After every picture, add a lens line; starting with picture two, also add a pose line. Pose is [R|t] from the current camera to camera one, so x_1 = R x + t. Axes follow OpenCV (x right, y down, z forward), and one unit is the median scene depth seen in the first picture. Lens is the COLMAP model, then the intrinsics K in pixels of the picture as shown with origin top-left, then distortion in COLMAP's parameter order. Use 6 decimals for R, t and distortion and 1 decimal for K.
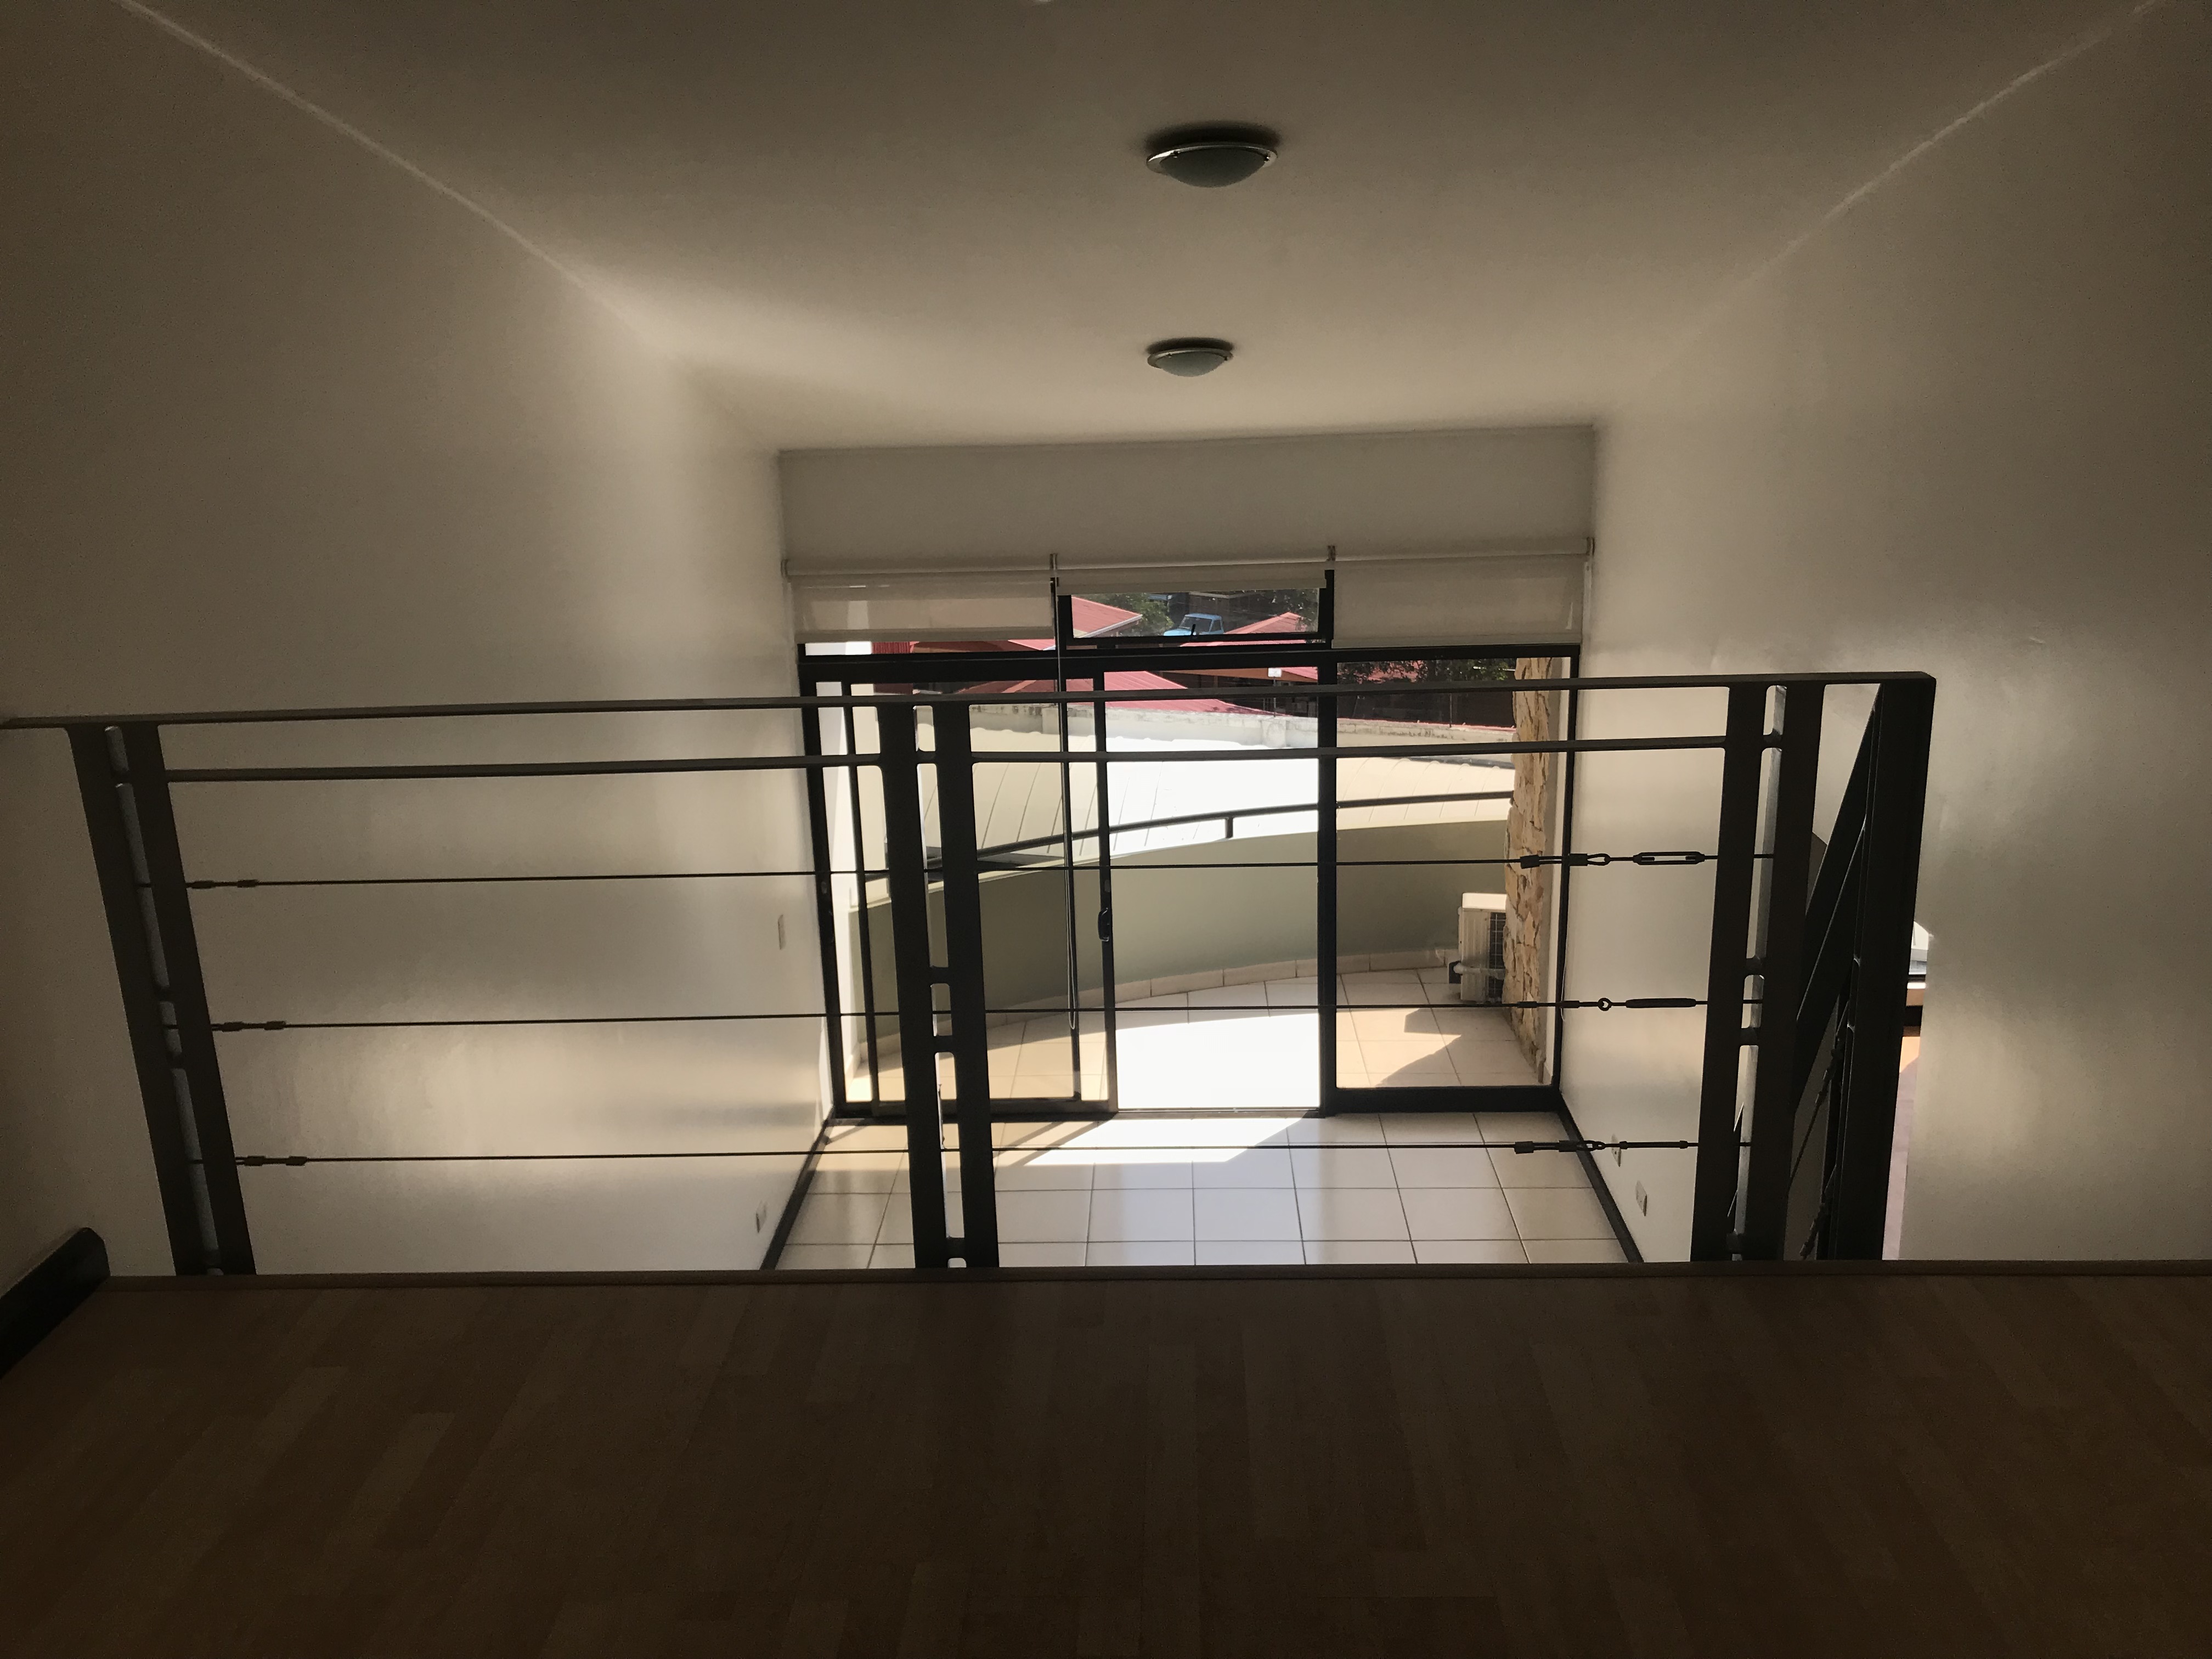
lens RADIAL K [[1828.5, 0, 1048.9], [0, 1828.5, 839.6], [0, 0, 1]] dist [0.032204, -0.013396]
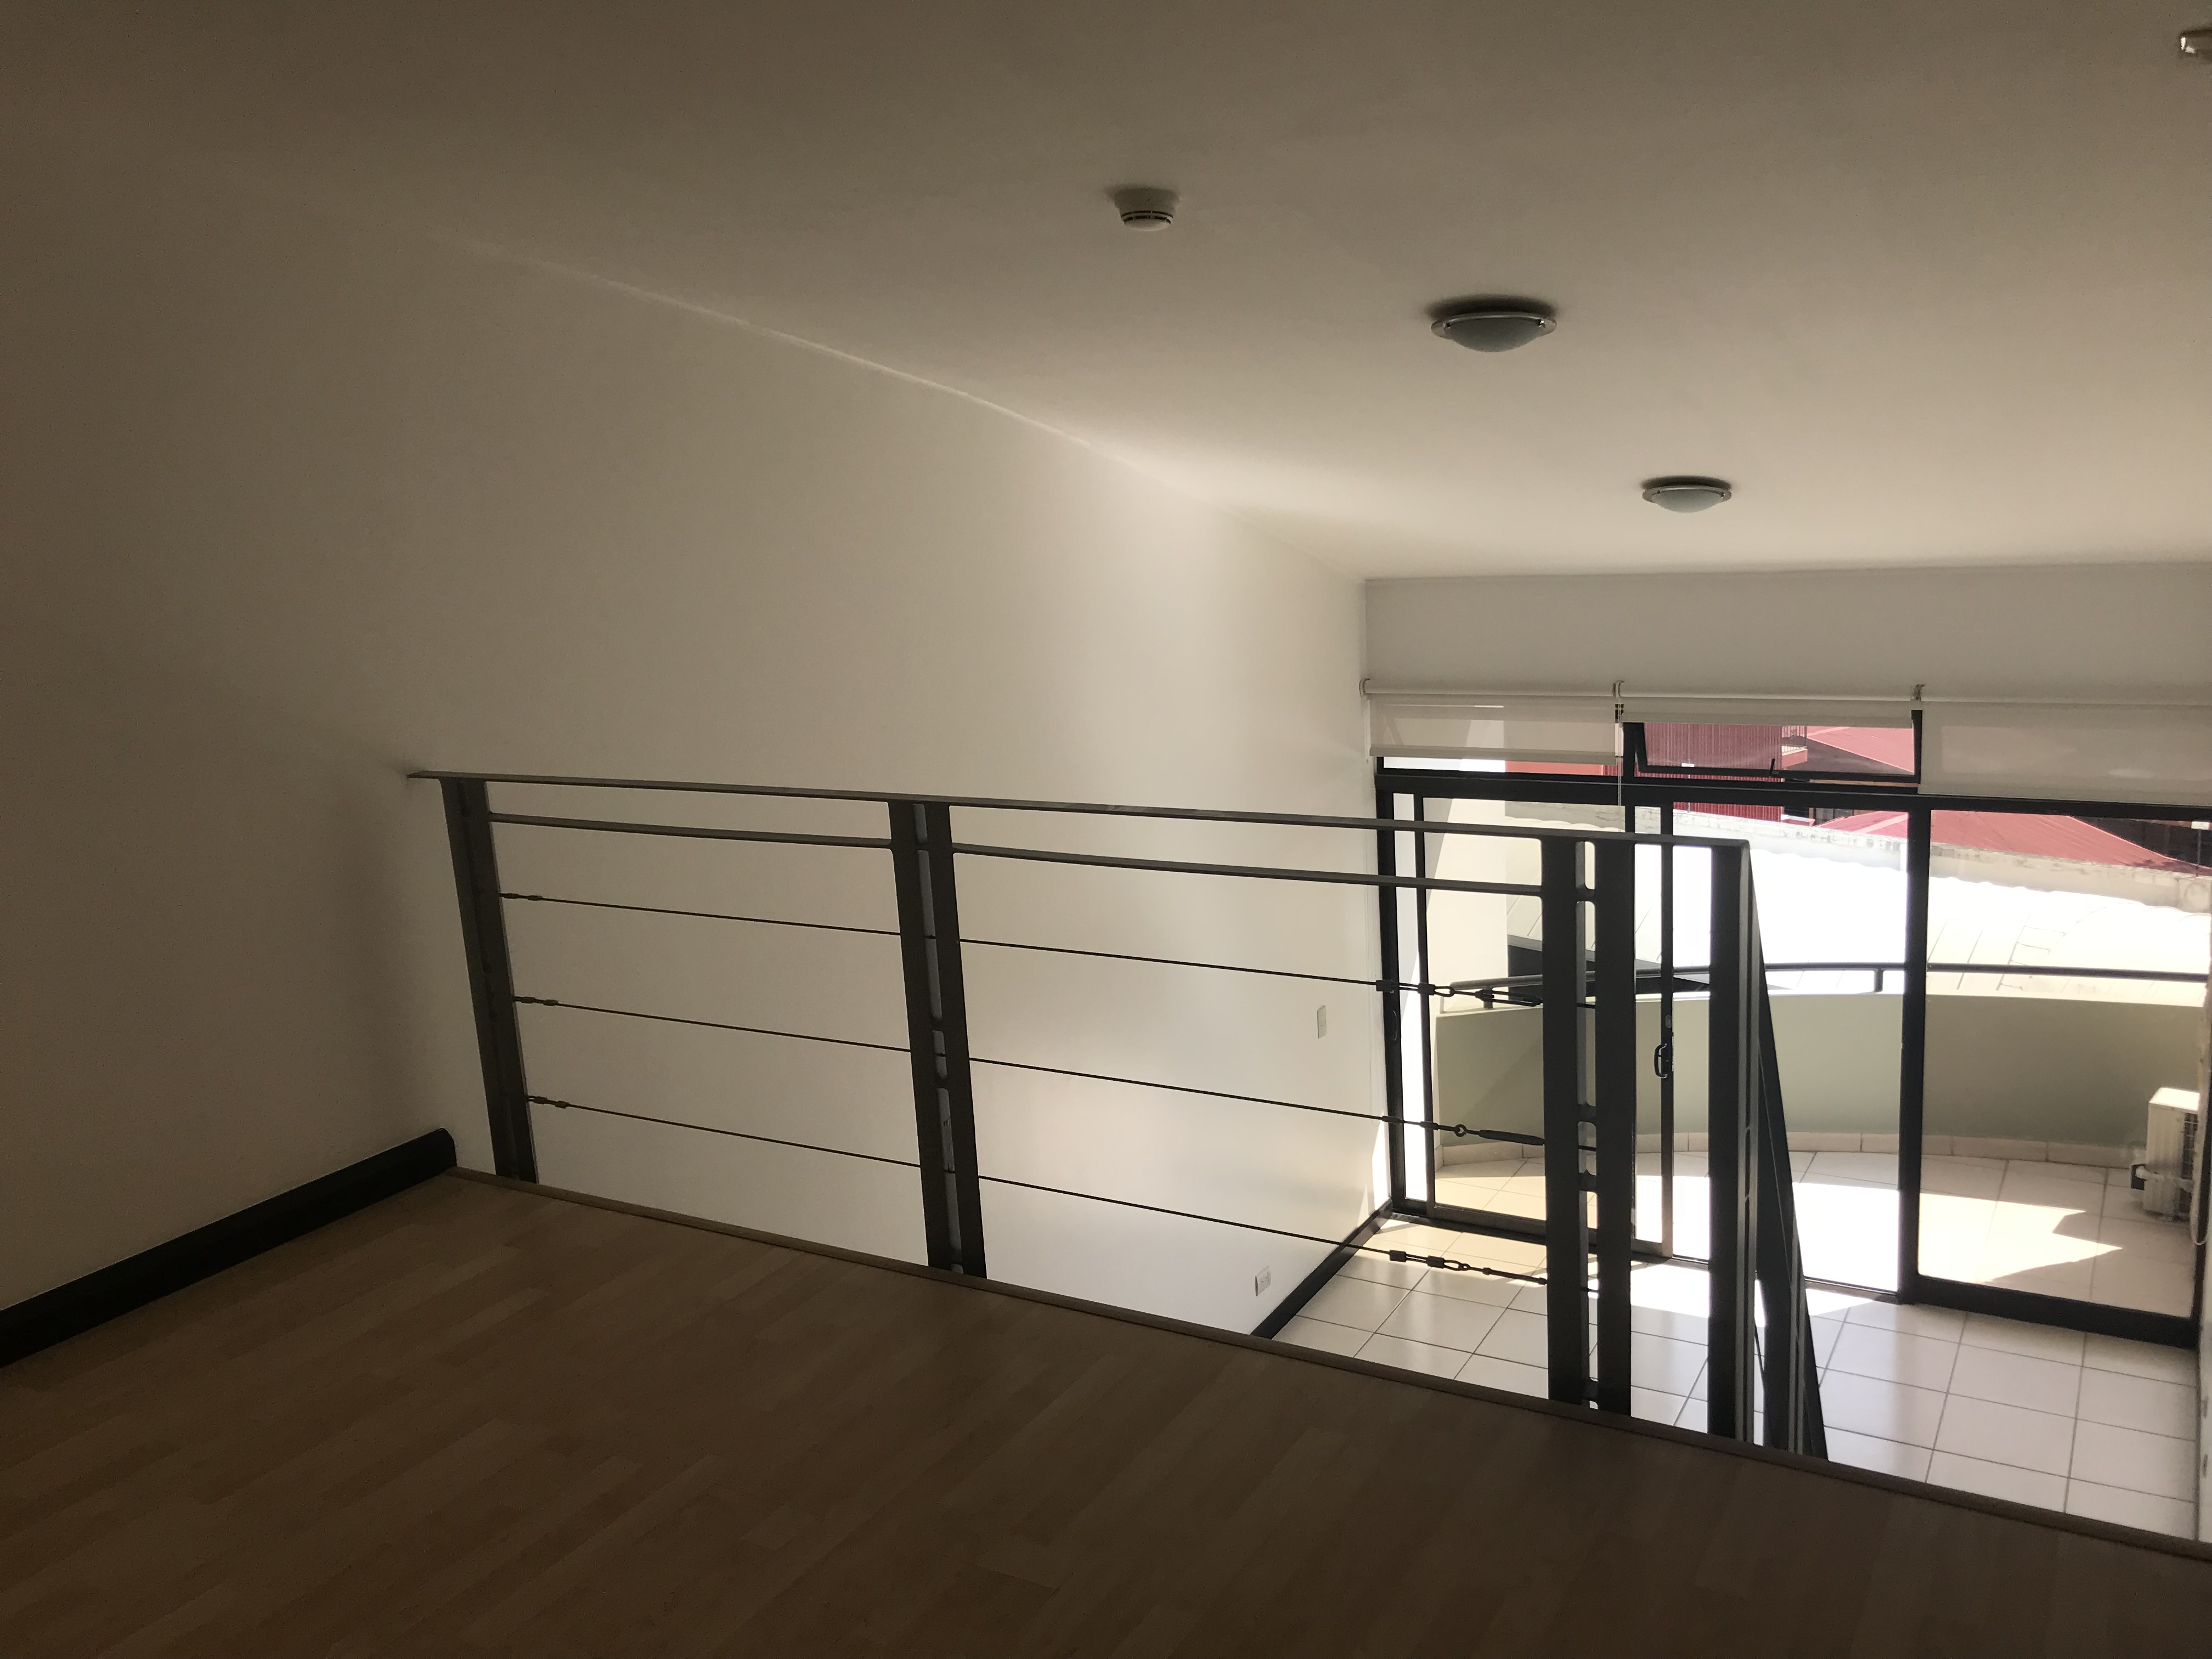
lens RADIAL K [[1828.5, 0, 1075.5], [0, 1828.5, 823.2], [0, 0, 1]] dist [0.032204, -0.013396]
pose [[0.887485, 0.074091, -0.454842, 0.183371], [-0.104200, 0.993692, -0.041447, -0.005825], [0.448902, 0.084179, 0.889607, -0.021458]]
